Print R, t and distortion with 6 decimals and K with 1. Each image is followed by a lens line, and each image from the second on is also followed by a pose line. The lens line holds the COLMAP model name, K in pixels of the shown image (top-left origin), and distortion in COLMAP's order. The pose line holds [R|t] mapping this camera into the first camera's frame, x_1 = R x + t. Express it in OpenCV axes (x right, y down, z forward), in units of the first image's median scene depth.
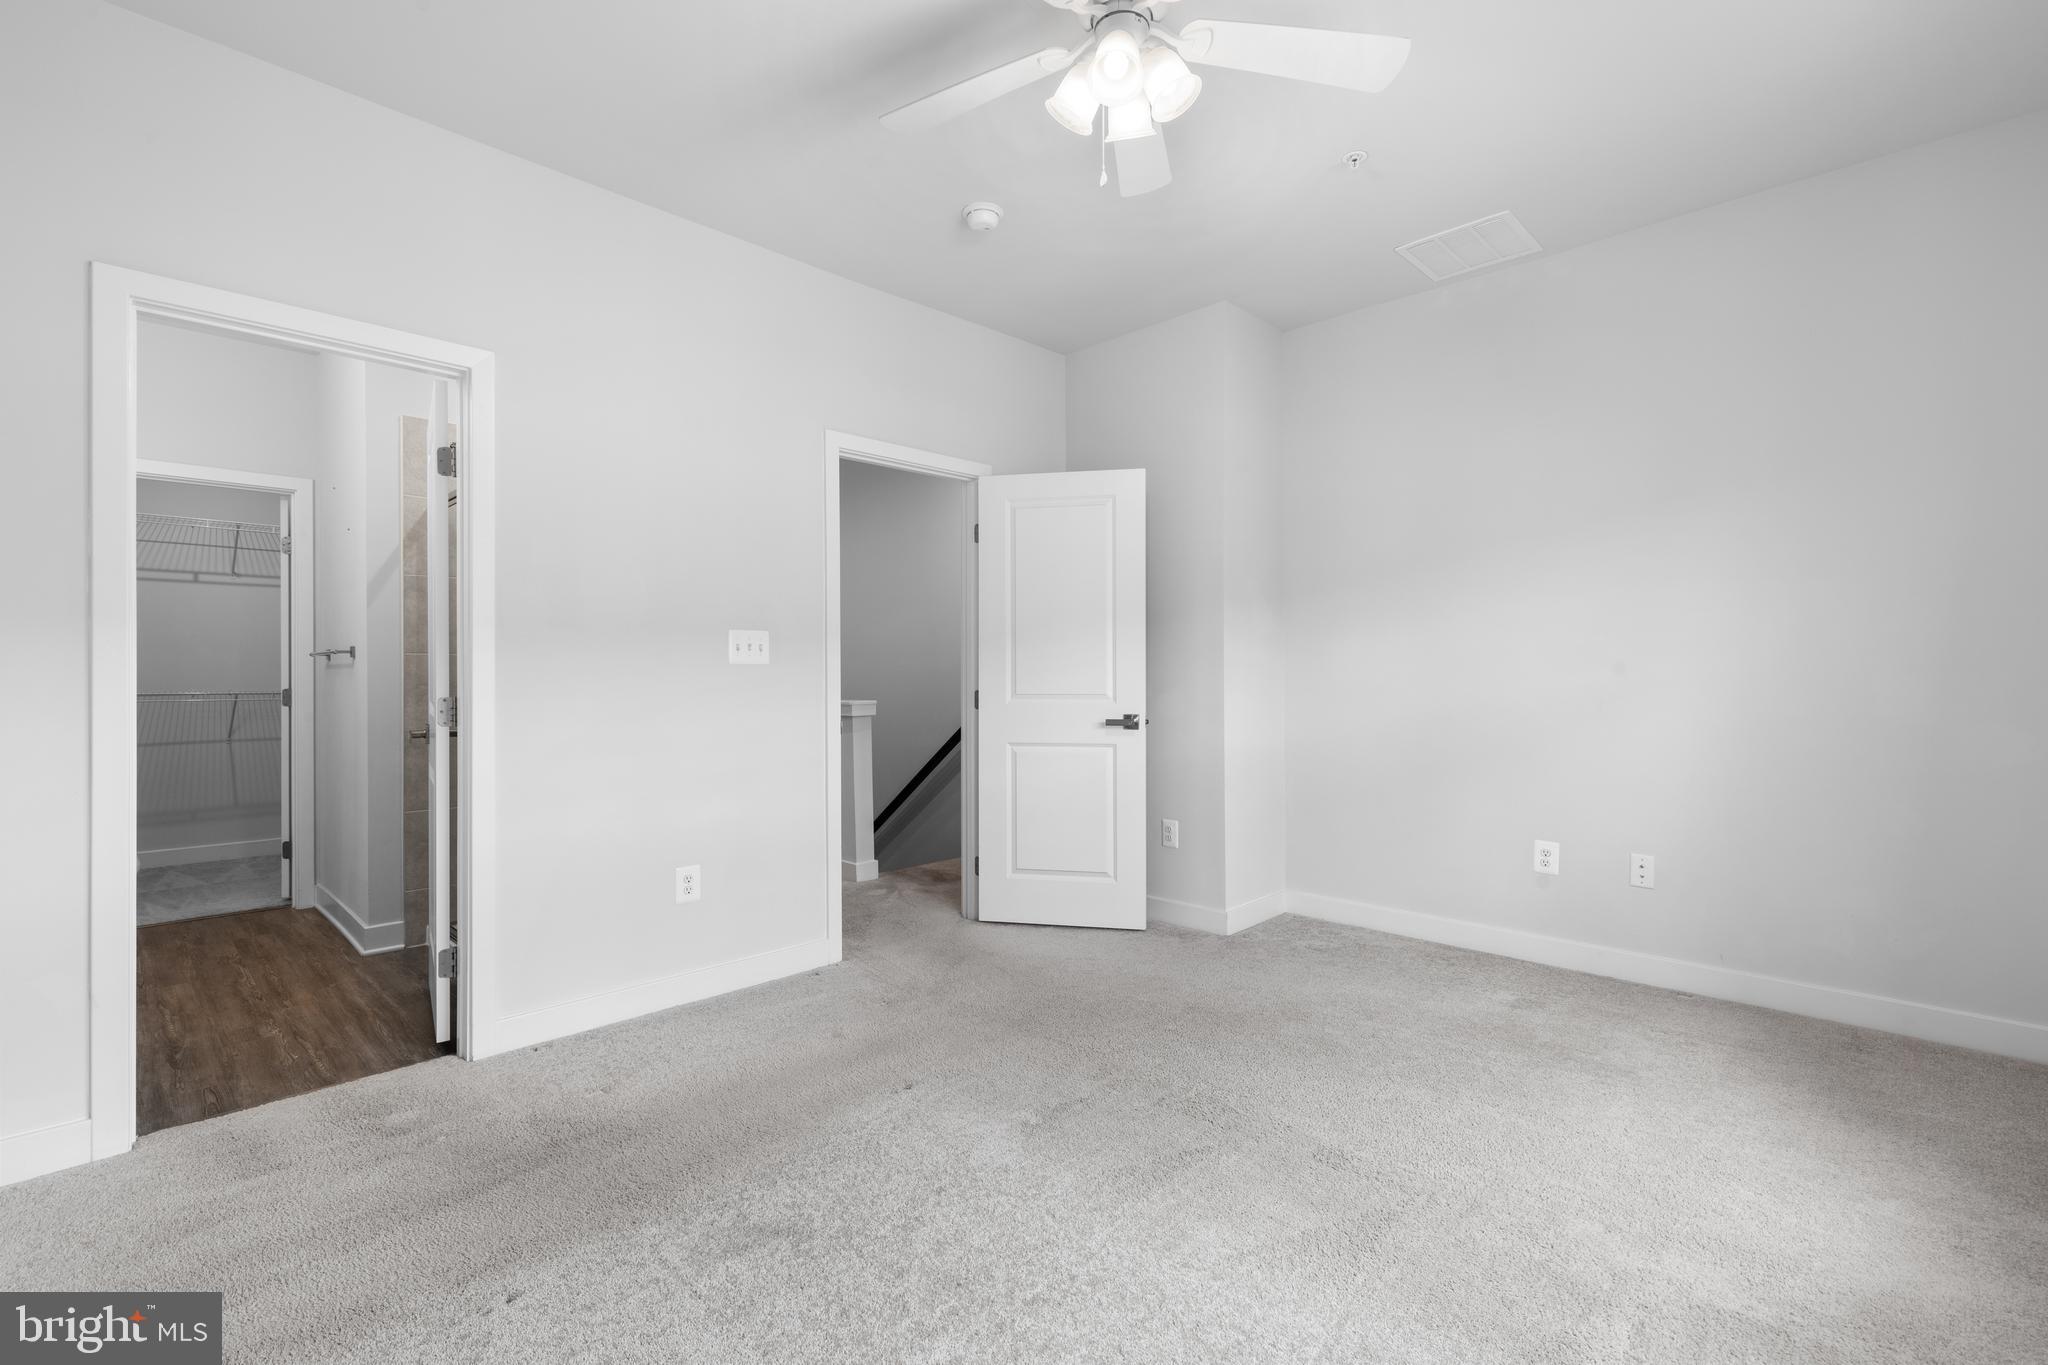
lens RADIAL K [[910.5, 0, 1027.2], [0, 910.5, 670.7], [0, 0, 1]] dist [-0.002699, -0.000373]
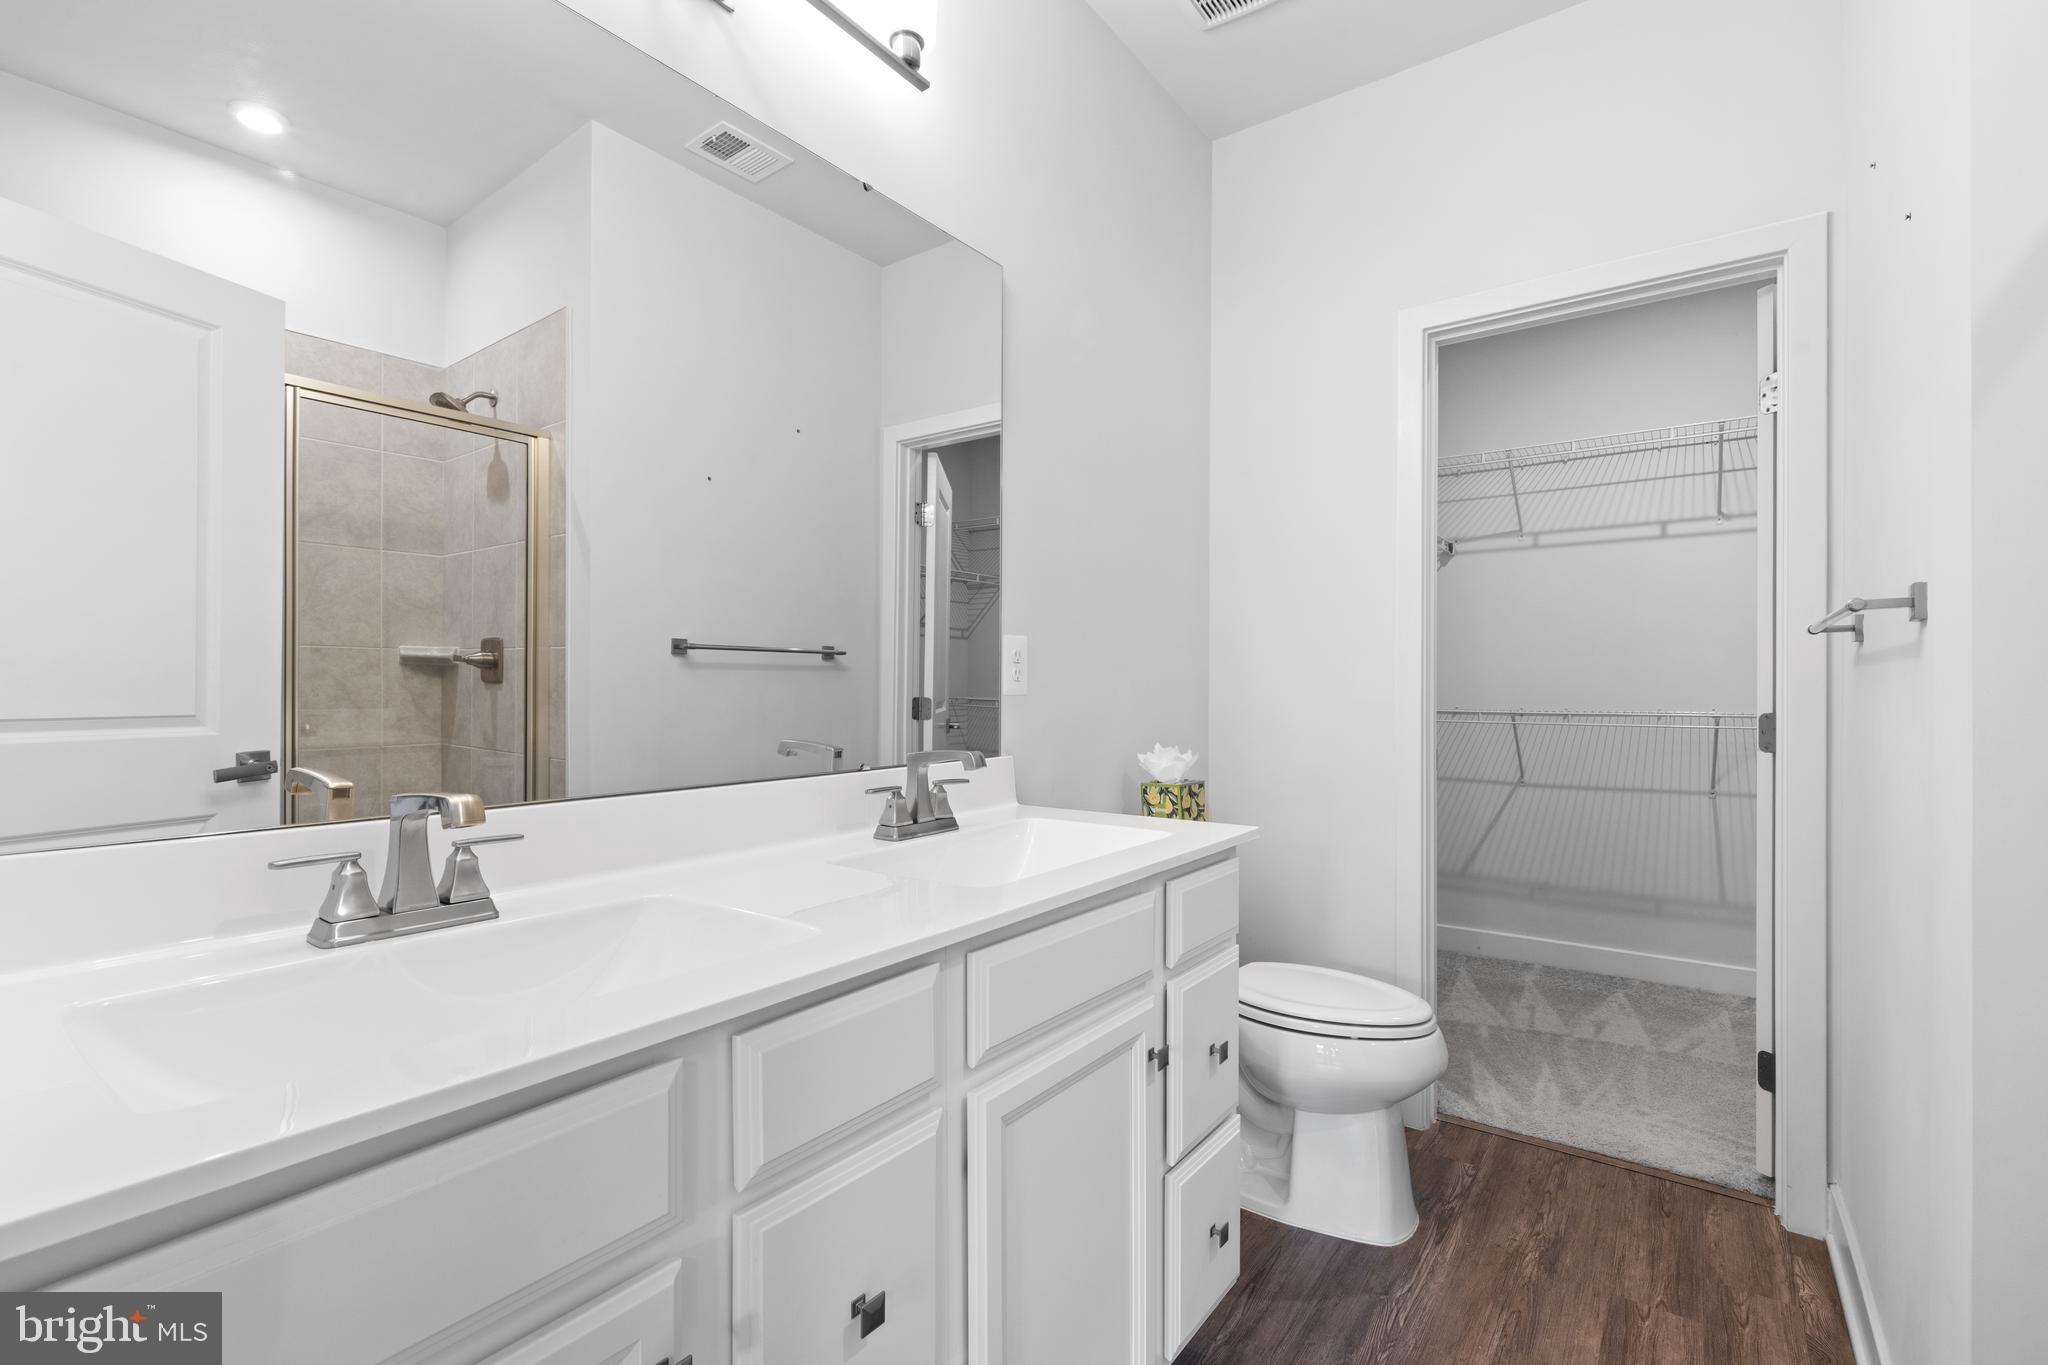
lens RADIAL K [[910.5, 0, 1017.2], [0, 910.5, 690.0], [0, 0, 1]] dist [-0.002699, -0.000373]
pose [[0.122766, 0.005974, -0.992418, -0.341738], [0.000282, 0.999982, 0.006055, 0.004563], [0.992436, -0.001023, 0.122762, 0.474878]]
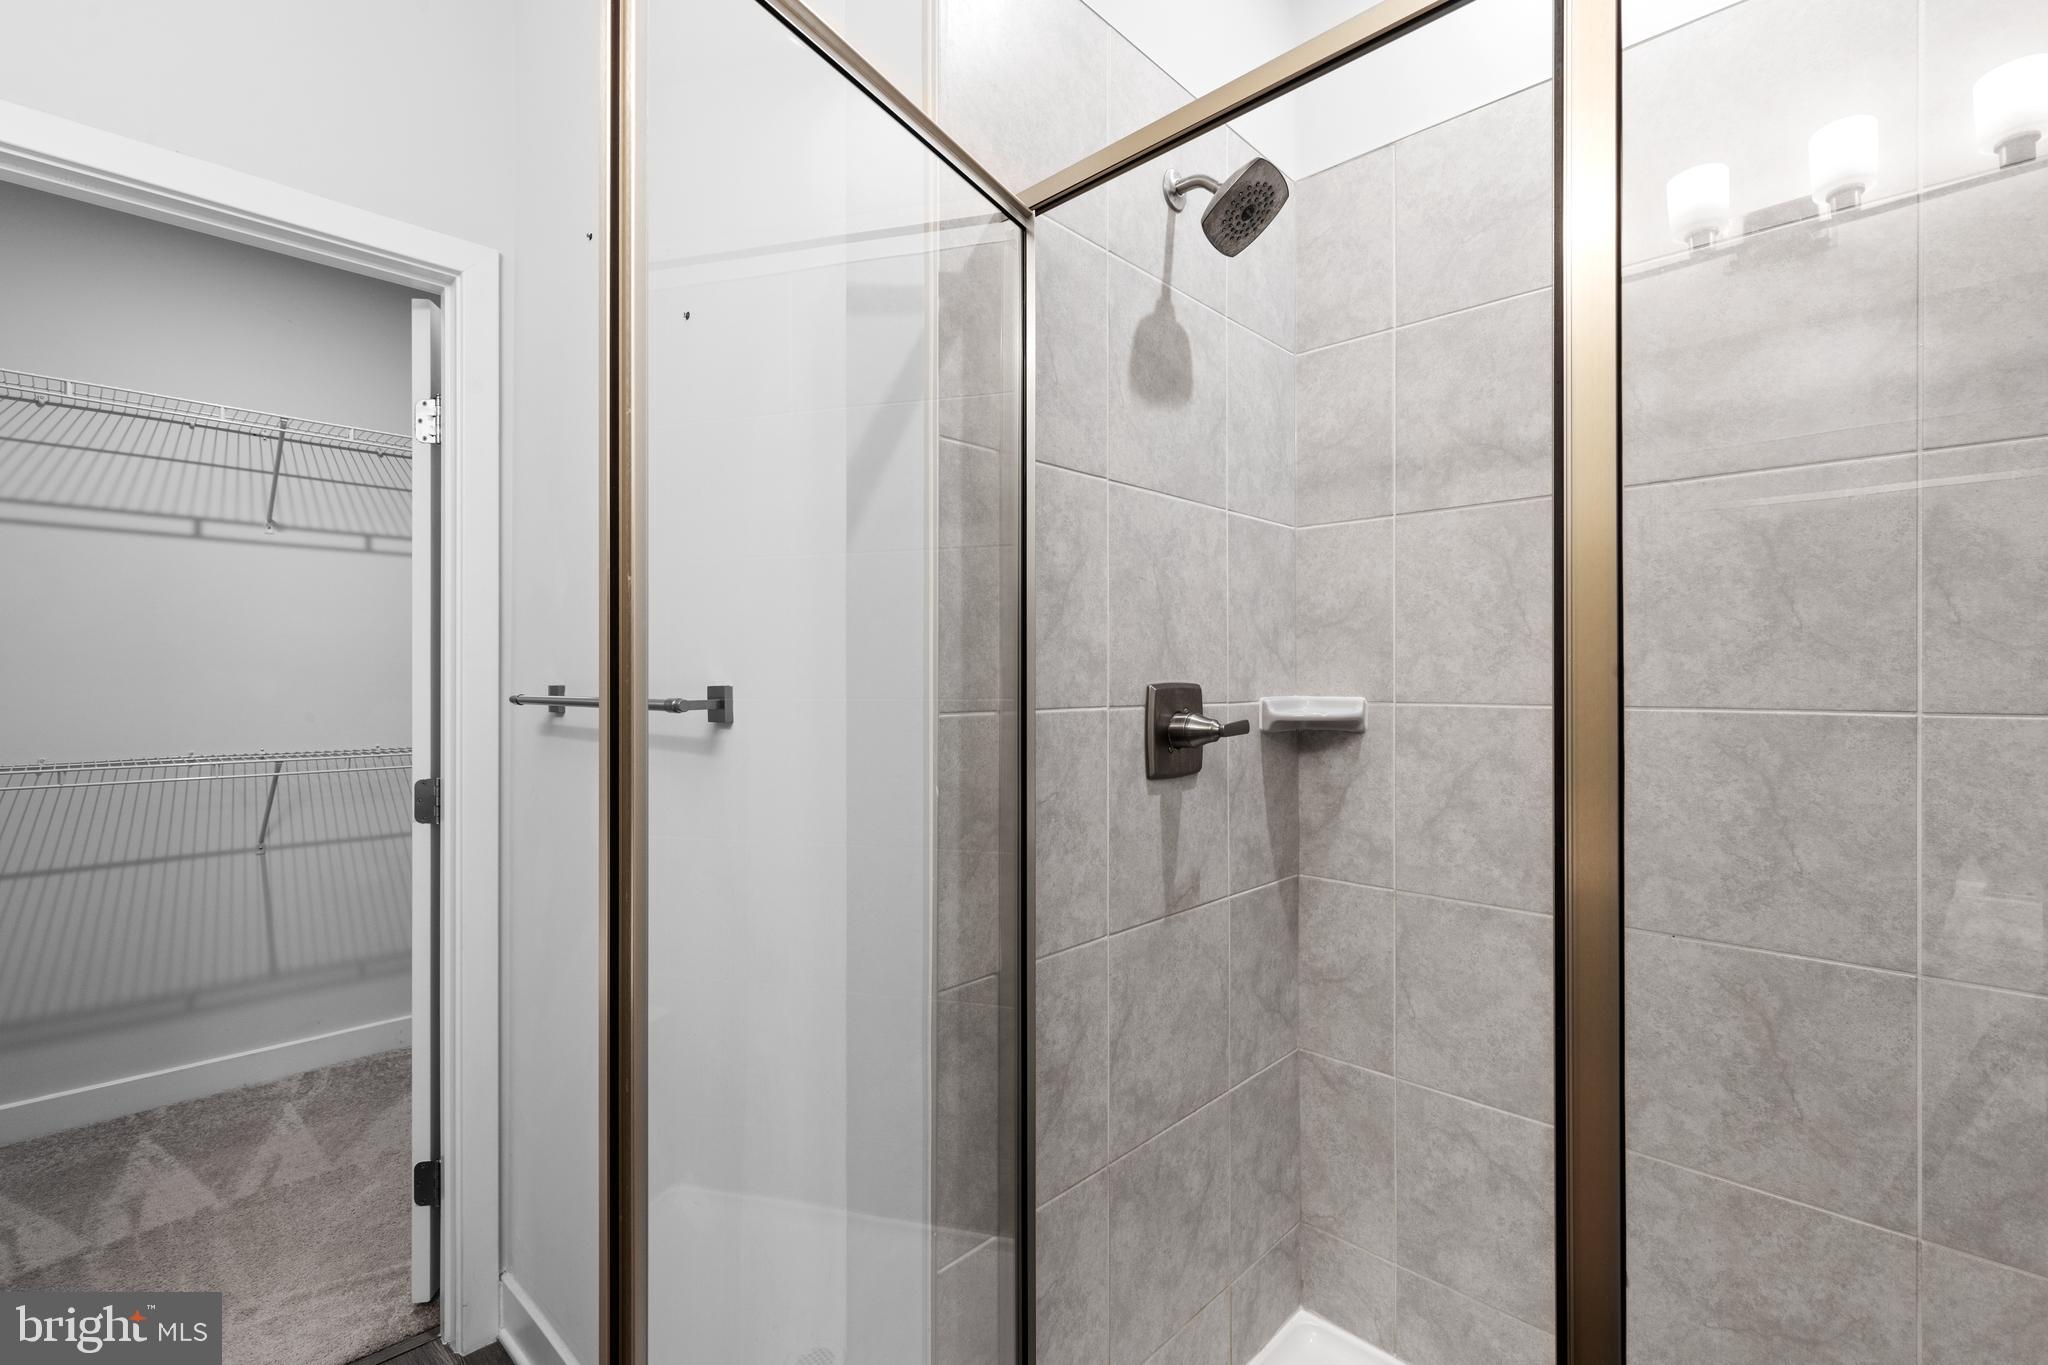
lens RADIAL K [[910.5, 0, 1024.6], [0, 910.5, 670.1], [0, 0, 1]] dist [-0.002699, -0.000373]
pose [[0.999999, 0.001311, 0.000366, -0.455039], [-0.001309, 0.999985, -0.005363, -0.021909], [-0.000373, 0.005362, 0.999986, 0.494597]]
